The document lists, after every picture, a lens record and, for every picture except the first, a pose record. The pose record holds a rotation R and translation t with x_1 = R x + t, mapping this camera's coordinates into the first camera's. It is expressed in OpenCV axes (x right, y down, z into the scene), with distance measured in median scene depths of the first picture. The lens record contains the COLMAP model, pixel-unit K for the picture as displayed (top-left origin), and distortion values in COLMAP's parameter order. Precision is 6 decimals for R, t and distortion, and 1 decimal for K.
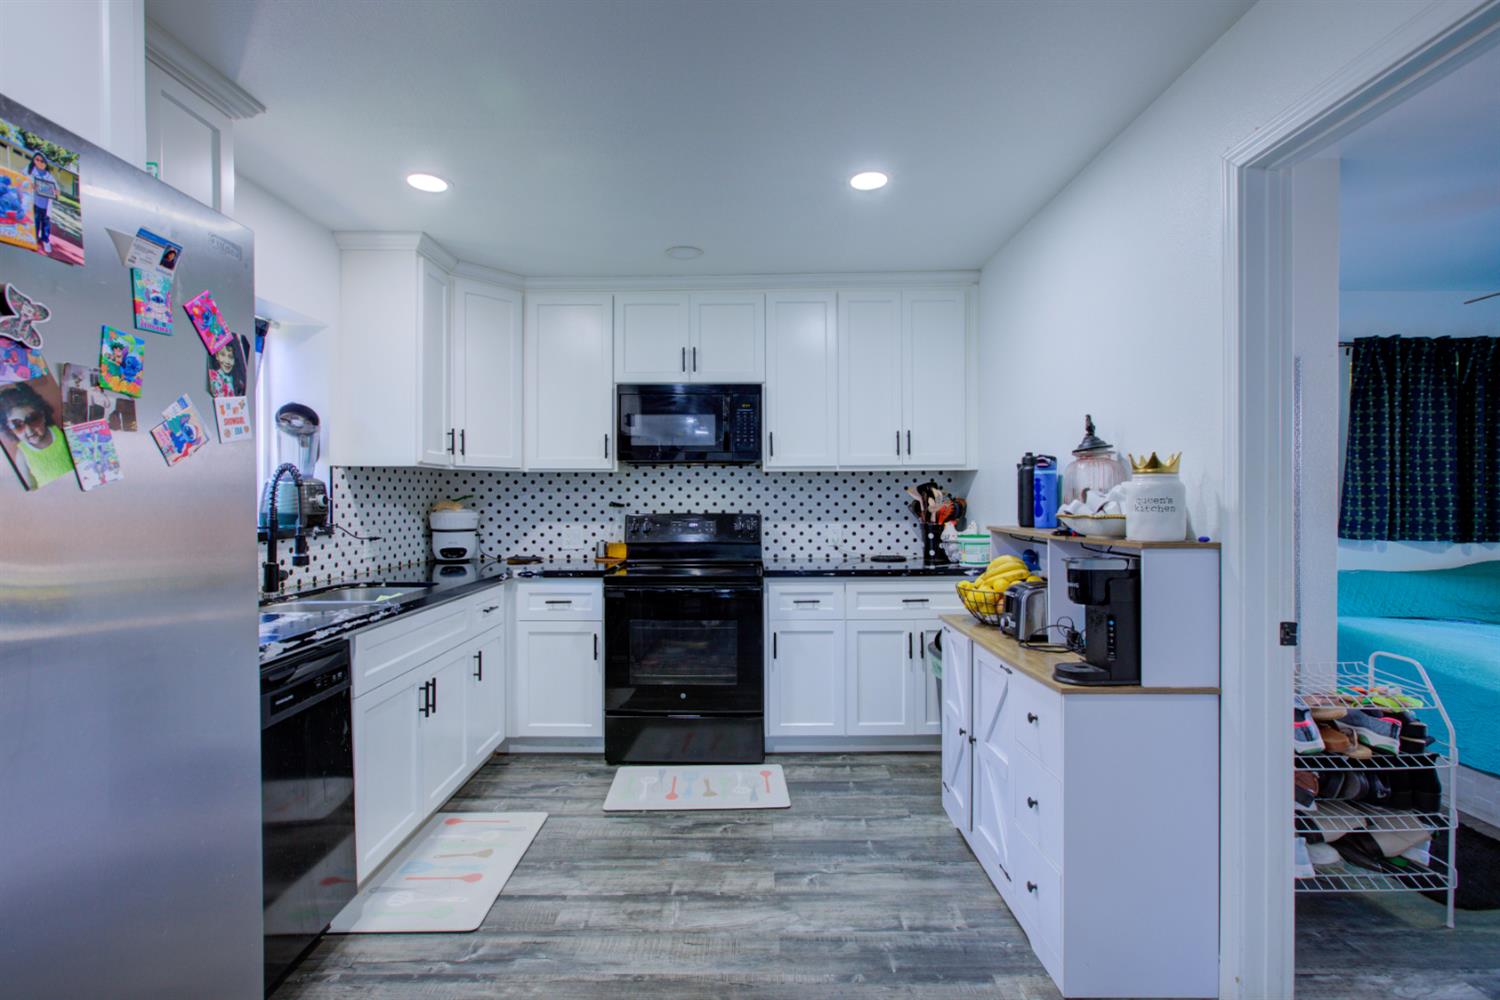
lens RADIAL K [[700.1, 0, 750.0], [0, 700.1, 500.0], [0, 0, 1]] dist [0.001386, 0.000619]
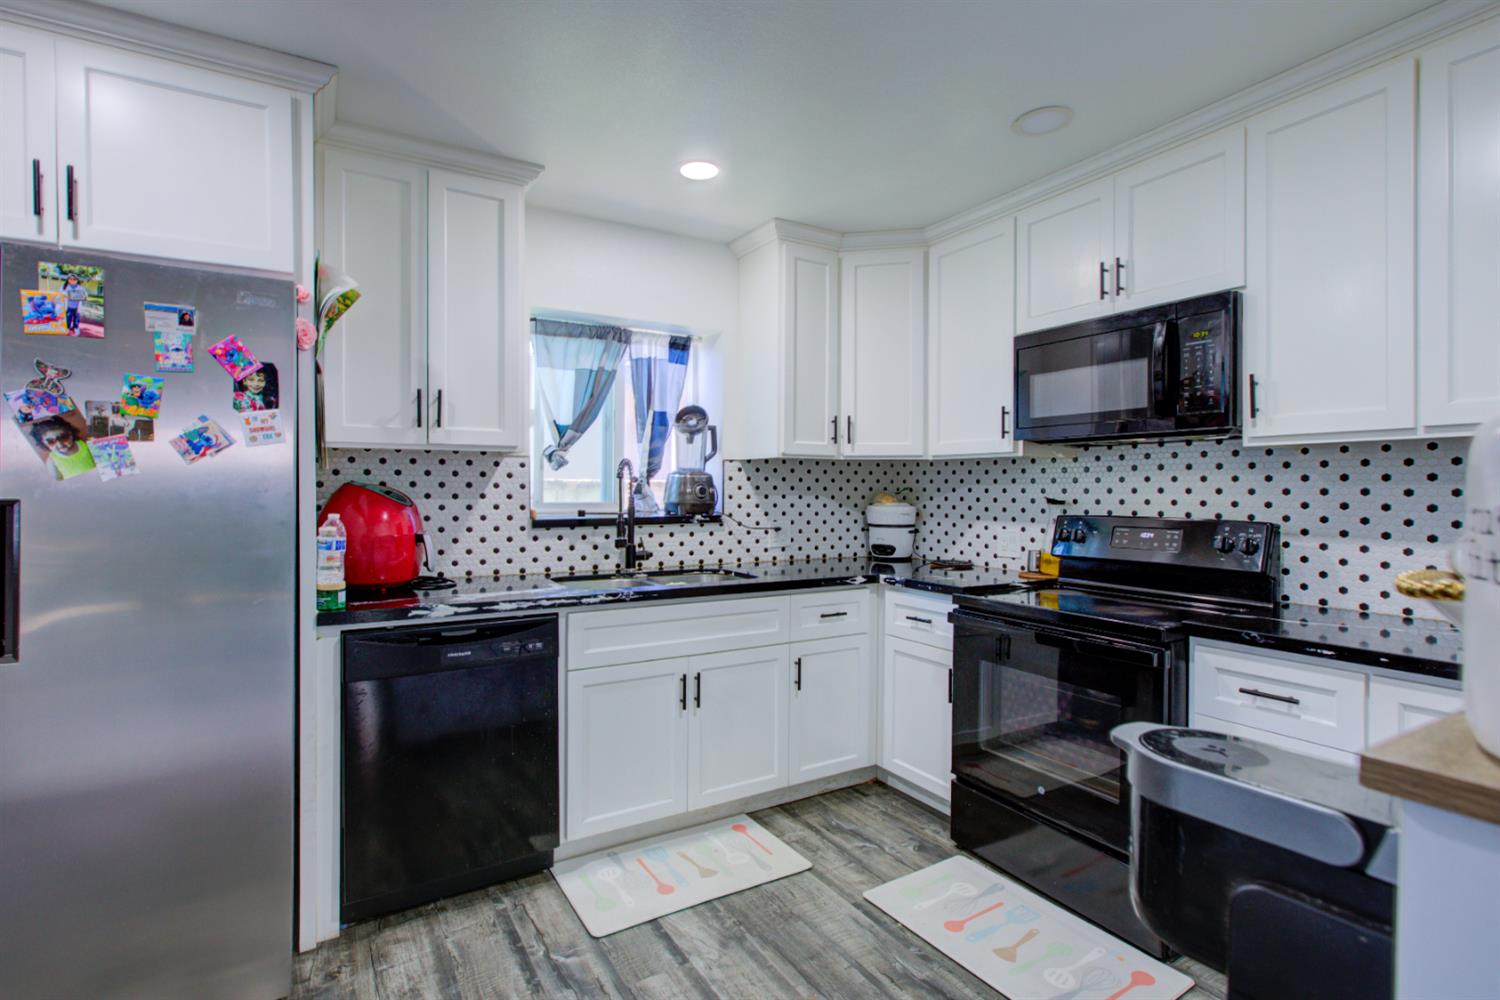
lens RADIAL K [[718.6, 0, 749.7], [0, 718.6, 492.7], [0, 0, 1]] dist [-0.004488, 0.000555]
pose [[0.515000, 0.009443, -0.857138, 0.384711], [-0.010601, 0.999933, 0.004646, -0.003128], [0.857125, 0.006693, 0.515066, 0.463537]]
